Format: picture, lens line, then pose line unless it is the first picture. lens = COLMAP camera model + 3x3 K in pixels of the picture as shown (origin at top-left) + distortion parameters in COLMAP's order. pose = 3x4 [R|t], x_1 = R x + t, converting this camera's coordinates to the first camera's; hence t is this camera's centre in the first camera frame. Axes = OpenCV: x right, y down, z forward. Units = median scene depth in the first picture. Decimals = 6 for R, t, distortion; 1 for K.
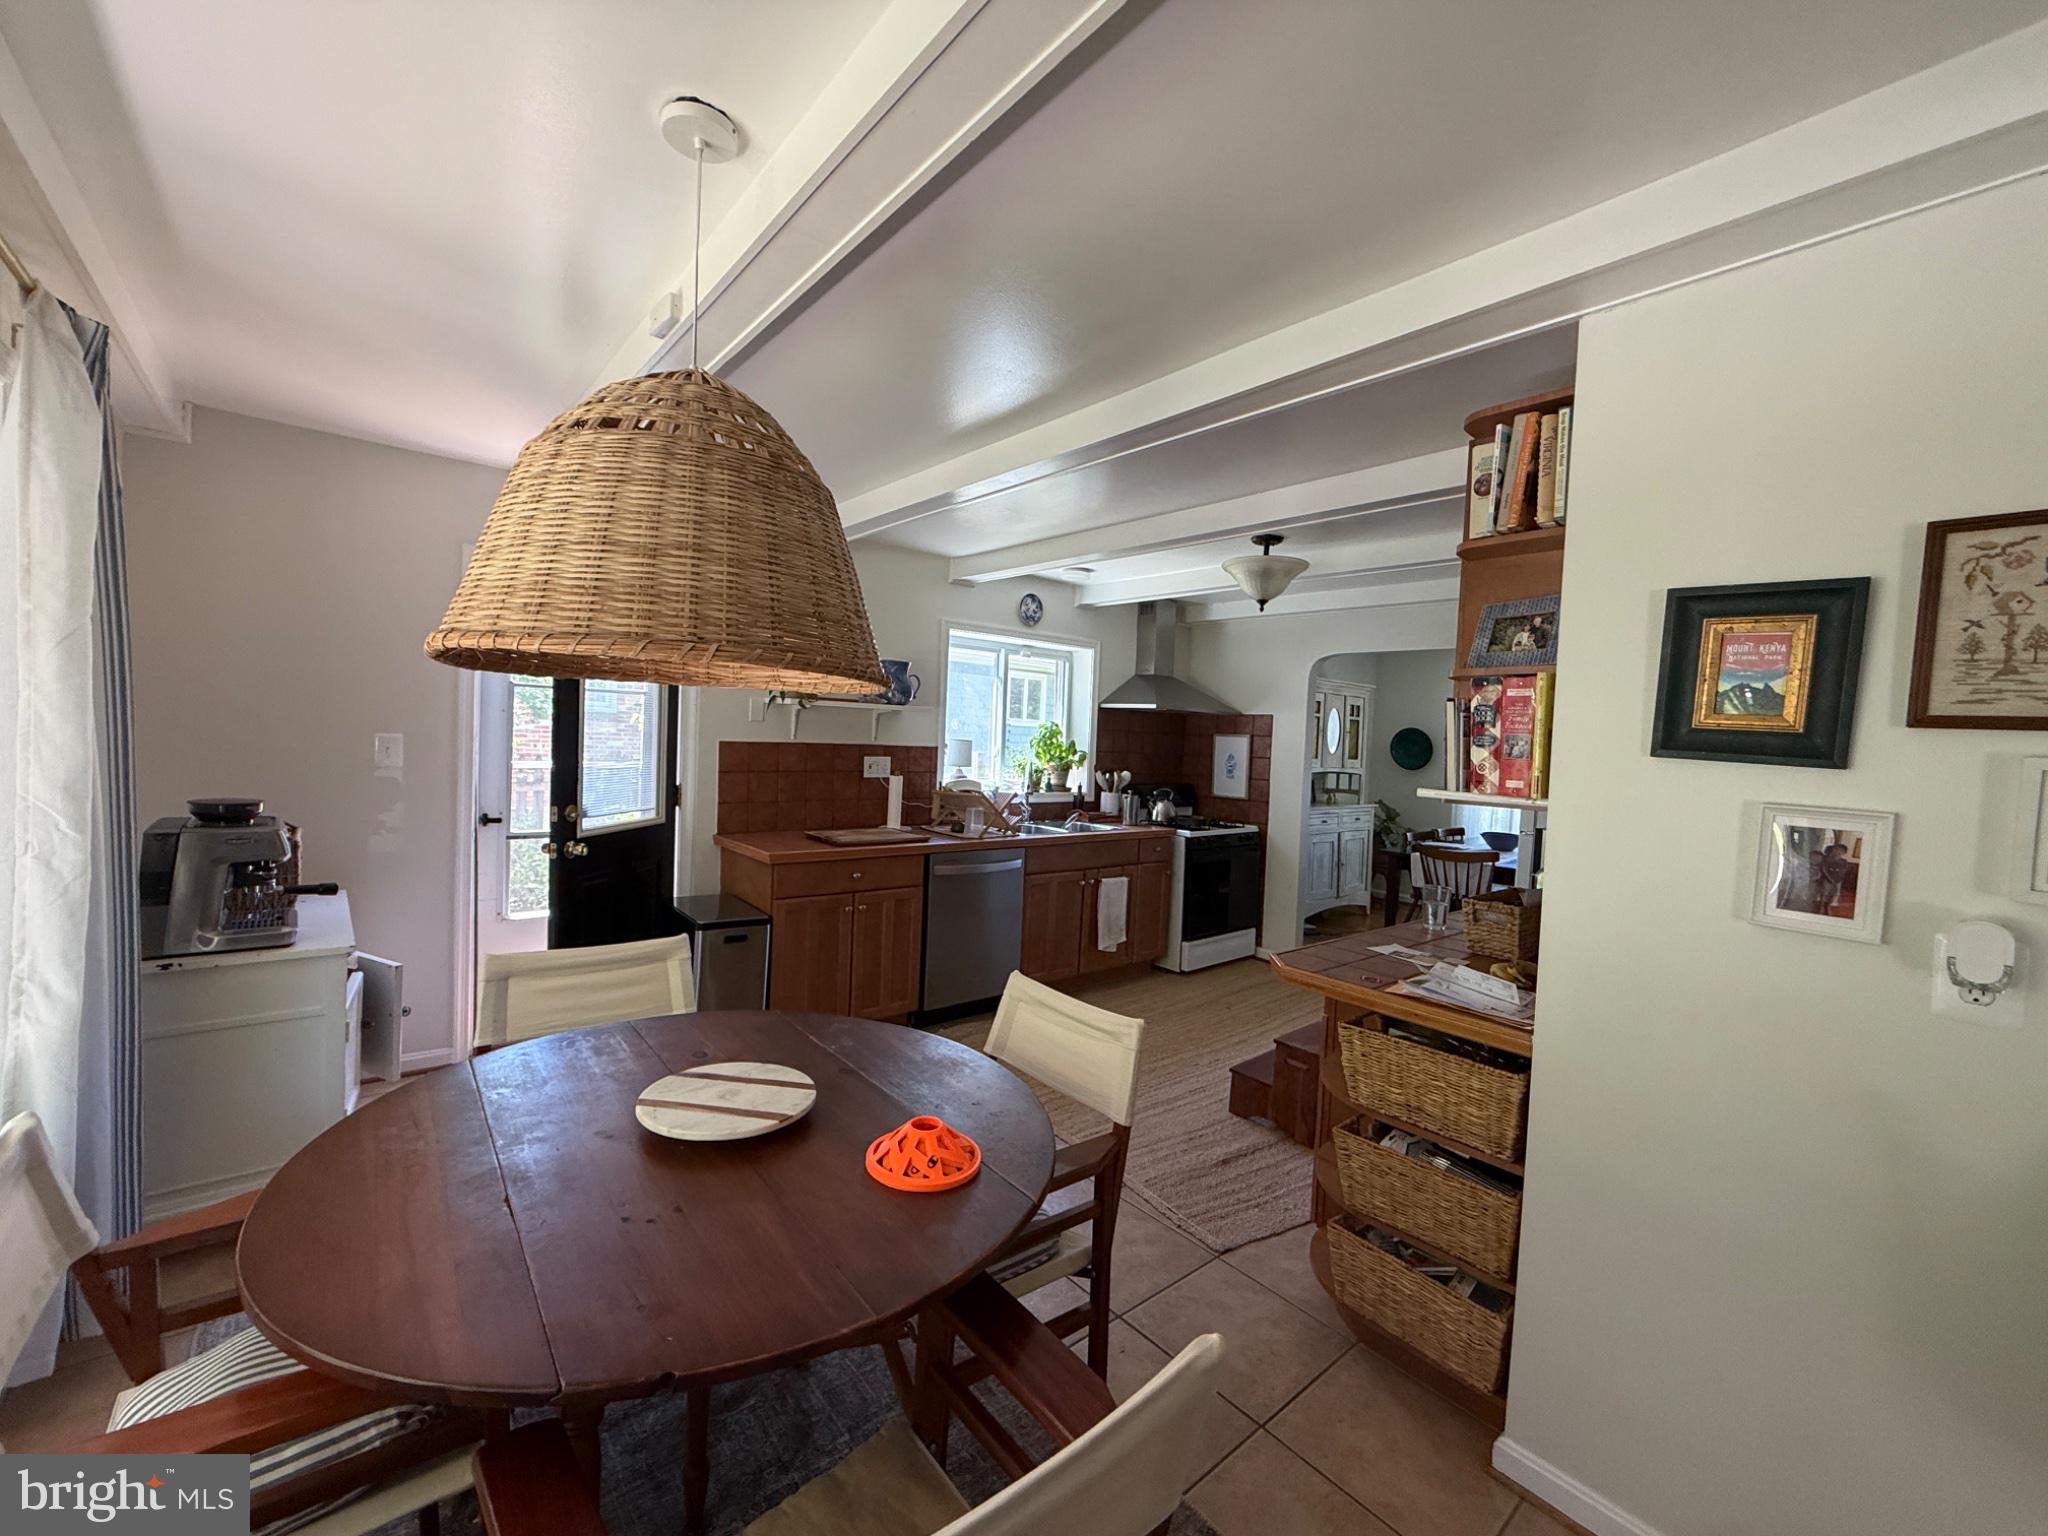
lens RADIAL K [[817.2, 0, 1026.2], [0, 817.2, 766.9], [0, 0, 1]] dist [-0.000561, 0.000179]
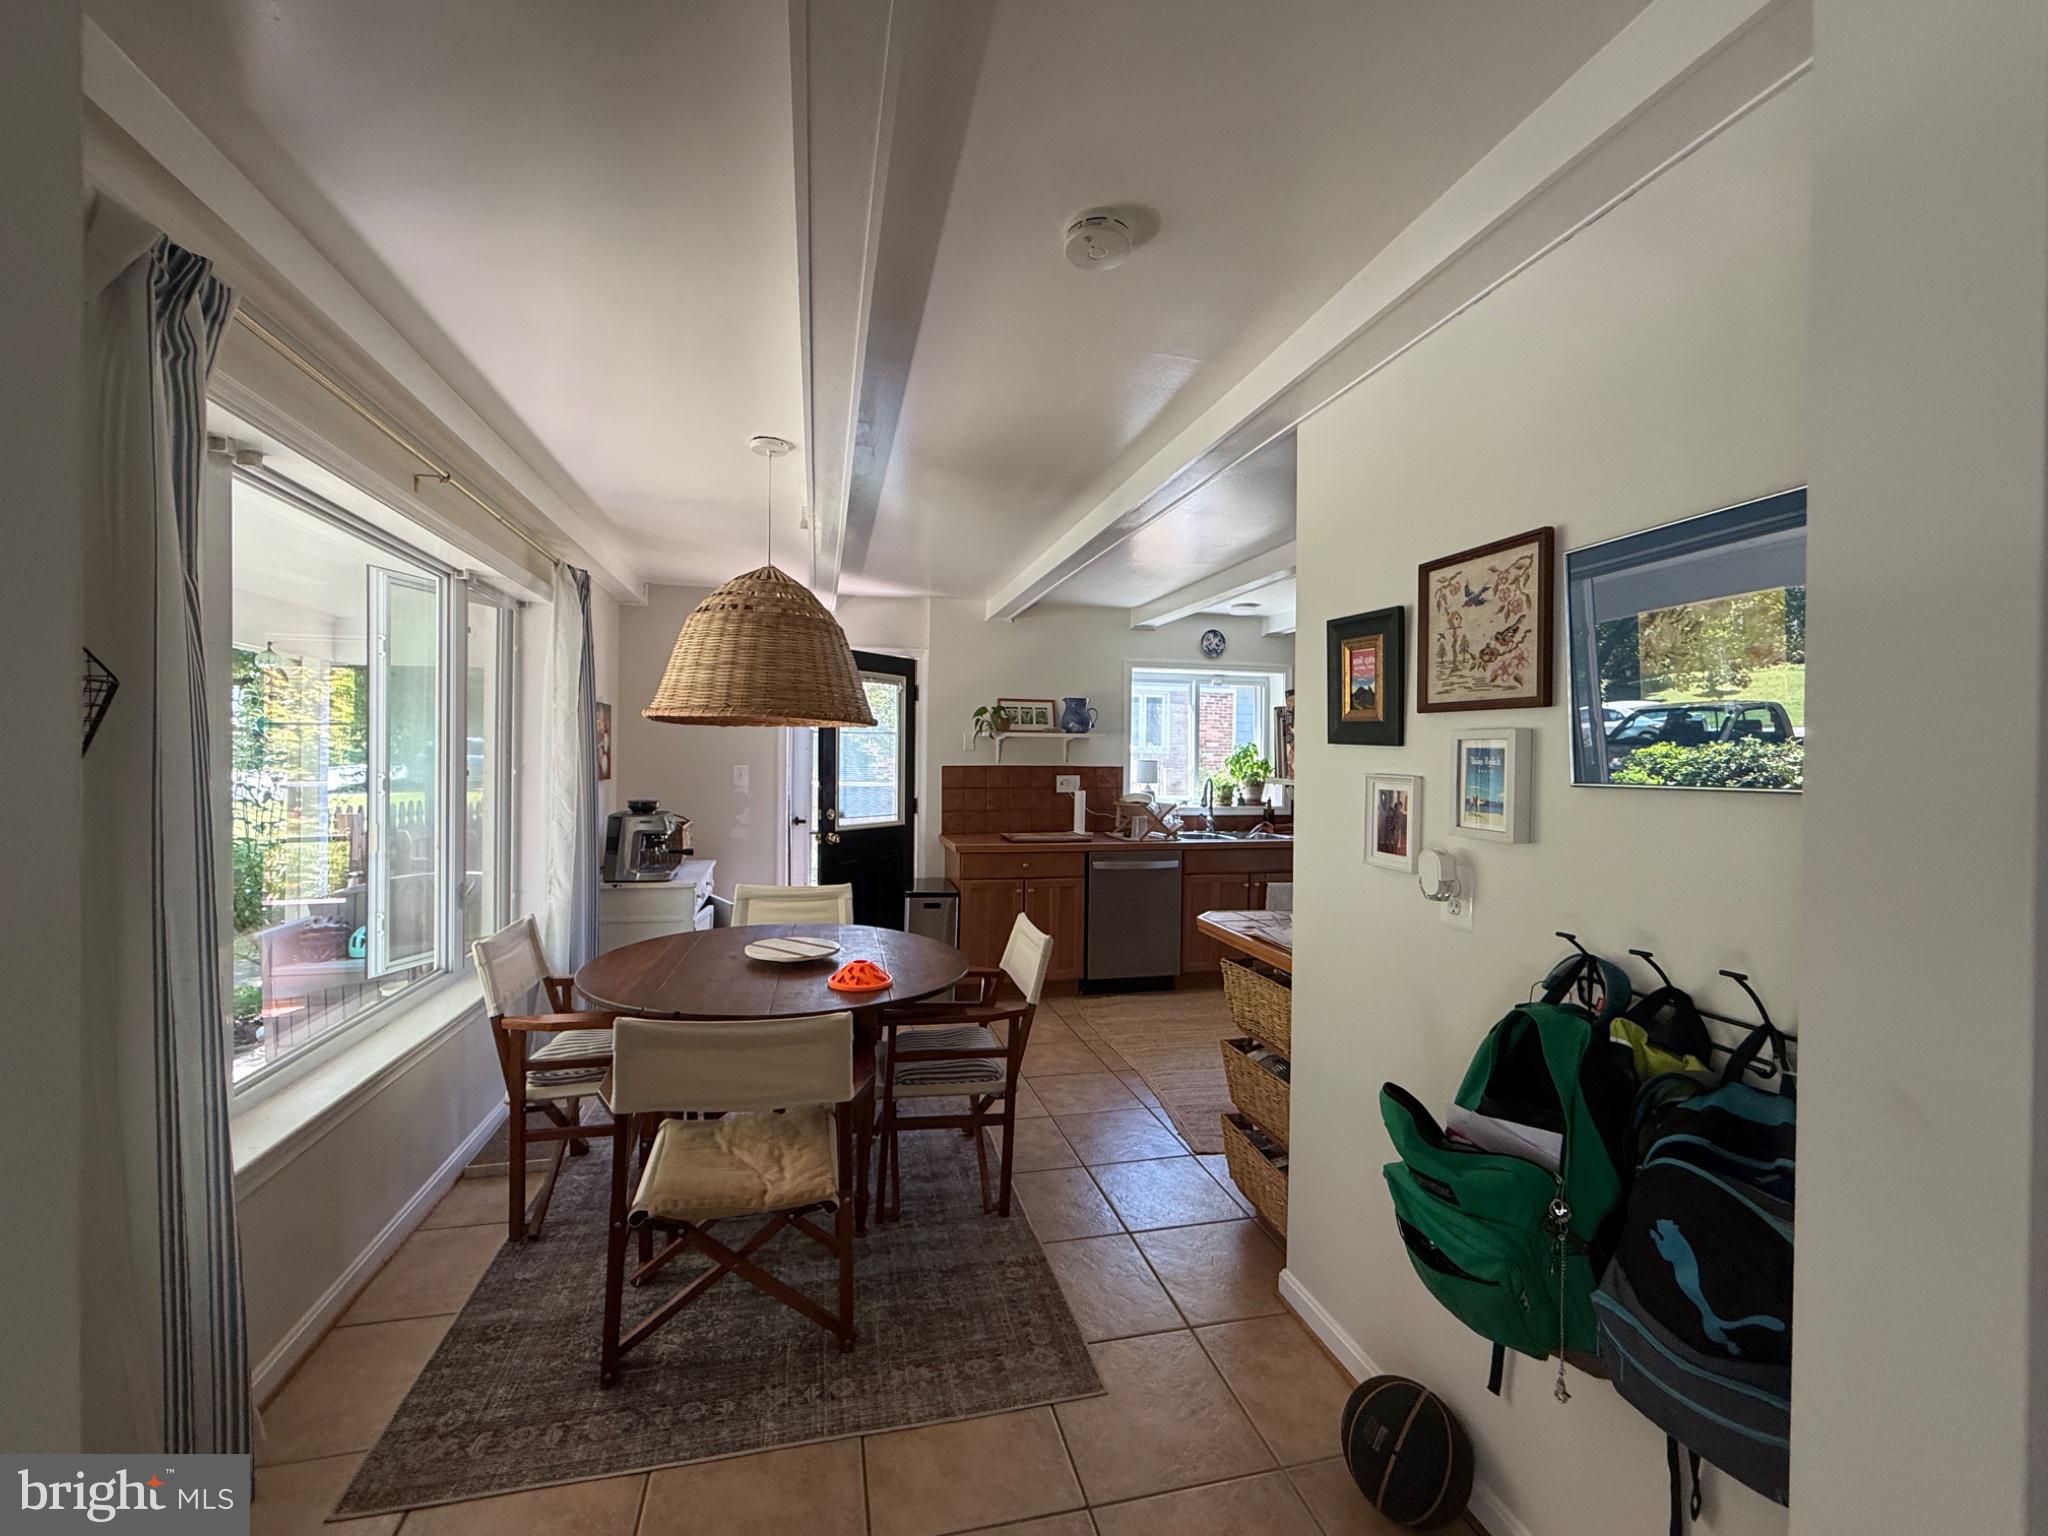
lens RADIAL K [[821.4, 0, 1024.0], [0, 821.4, 768.0], [0, 0, 1]] dist [-0.001580, 0.000017]
pose [[0.897392, -0.027975, -0.440346, 0.348662], [0.011194, 0.999110, -0.040662, 0.029368], [0.441092, 0.031561, 0.896907, -0.166779]]
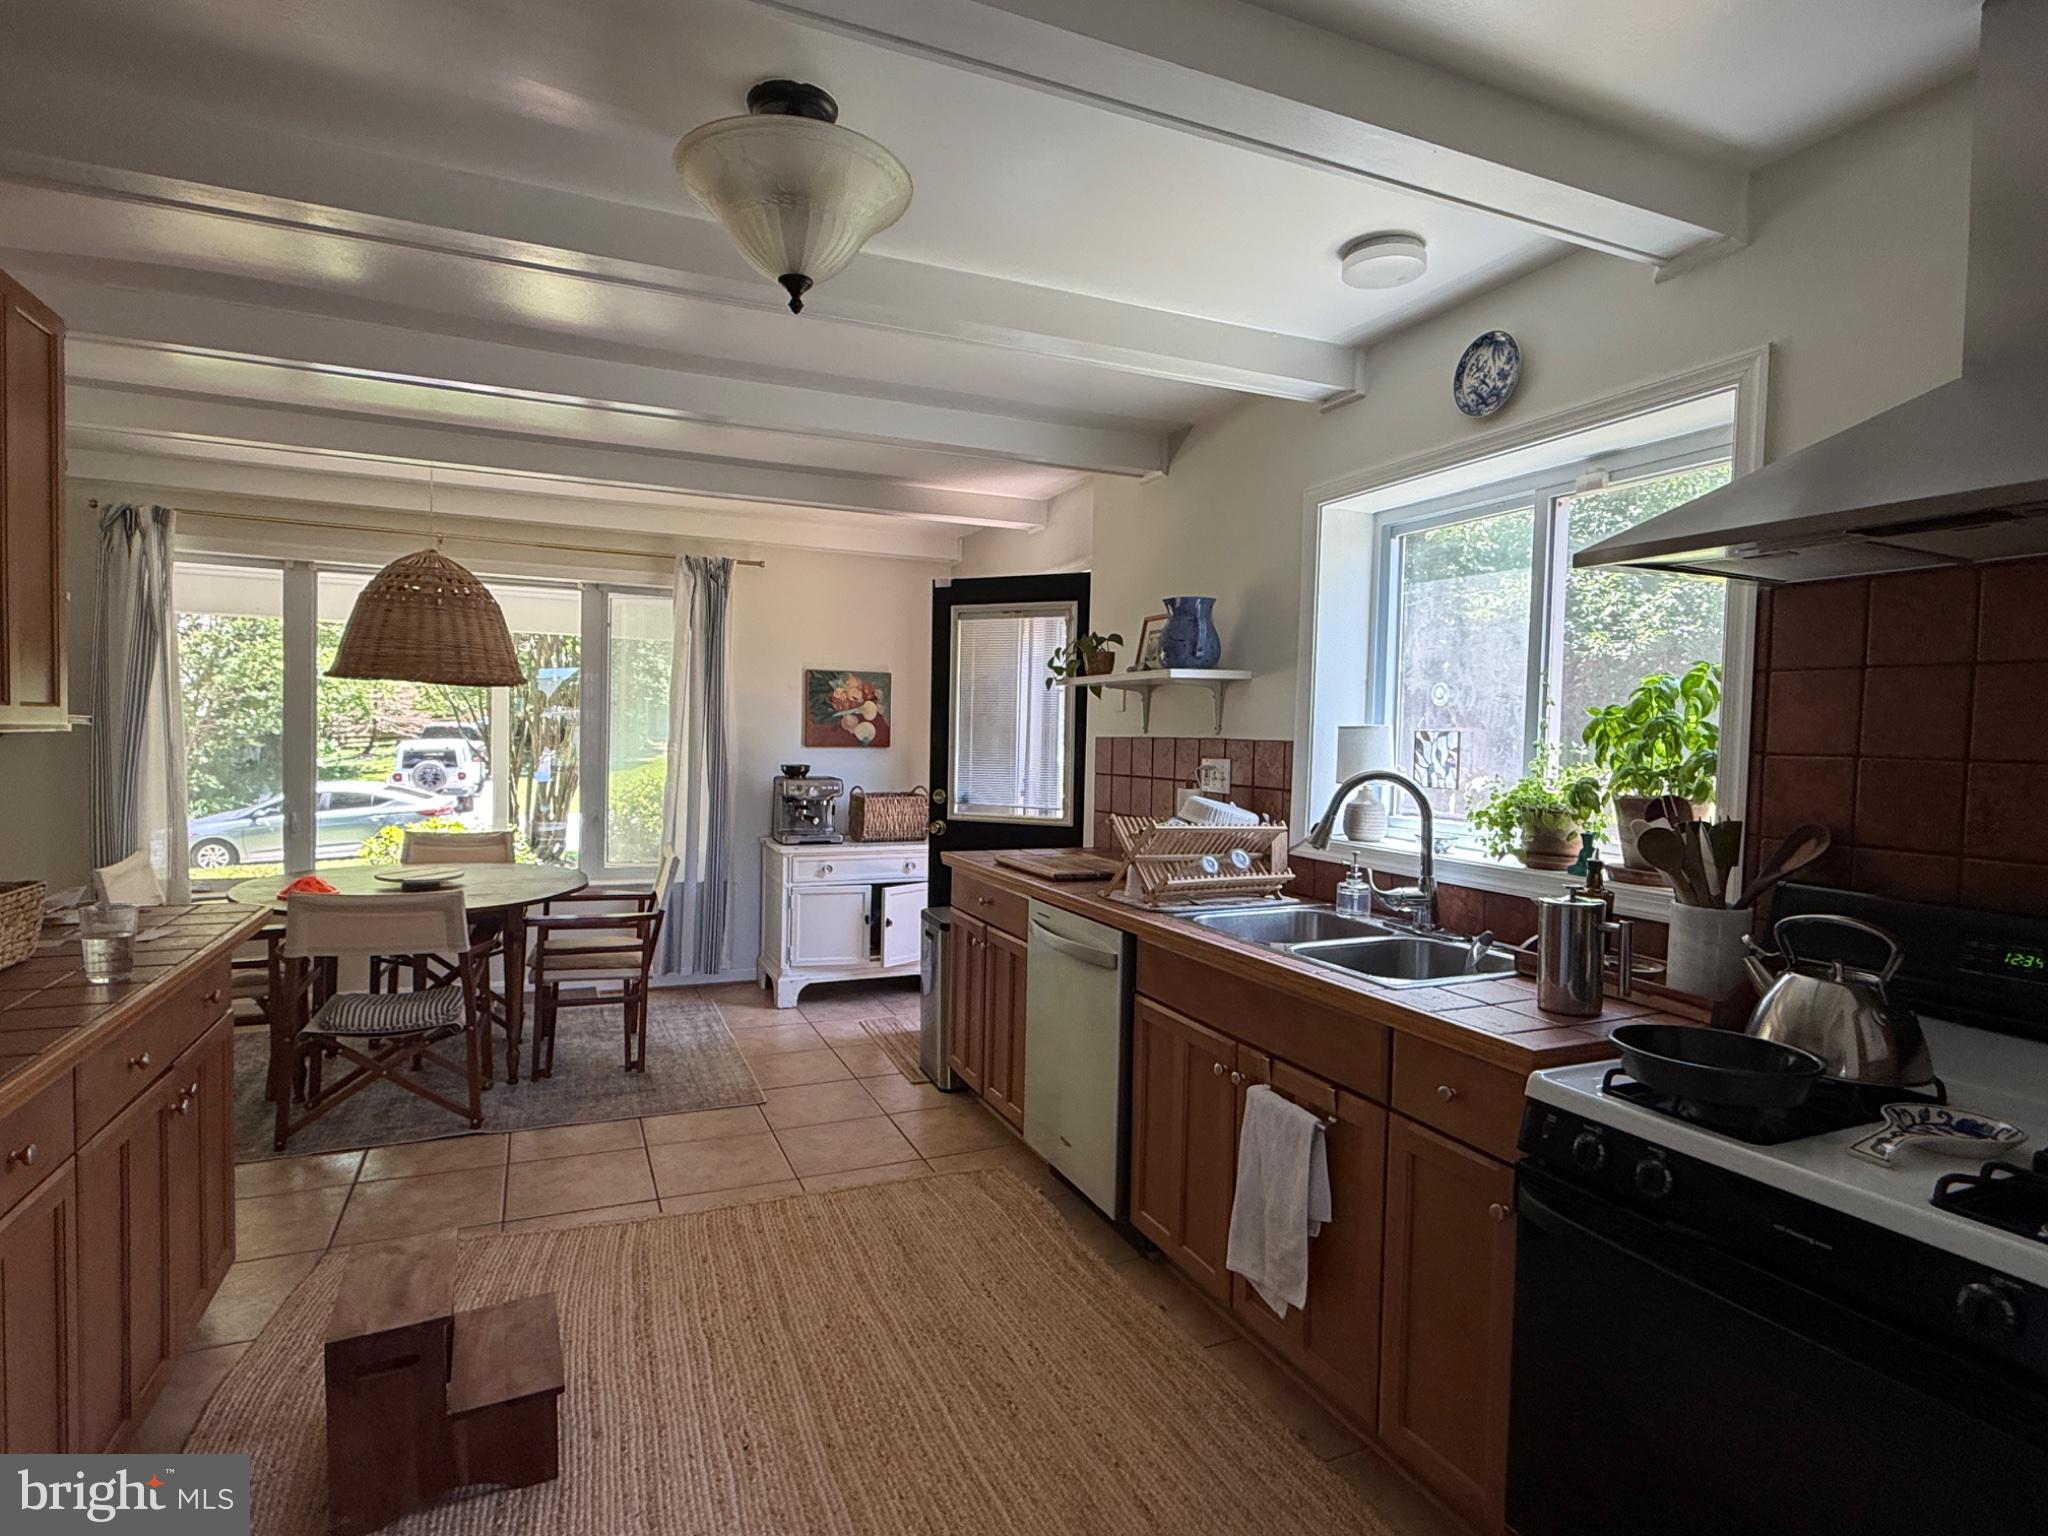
lens RADIAL K [[1066.7, 0, 1021.1], [0, 1066.7, 770.8], [0, 0, 1]] dist [-0.002943, 0.002134]
pose [[-0.285879, -0.009636, -0.958217, 0.703220], [-0.064780, 0.997856, 0.009292, -0.001584], [0.956074, 0.064730, -0.285891, 1.239195]]
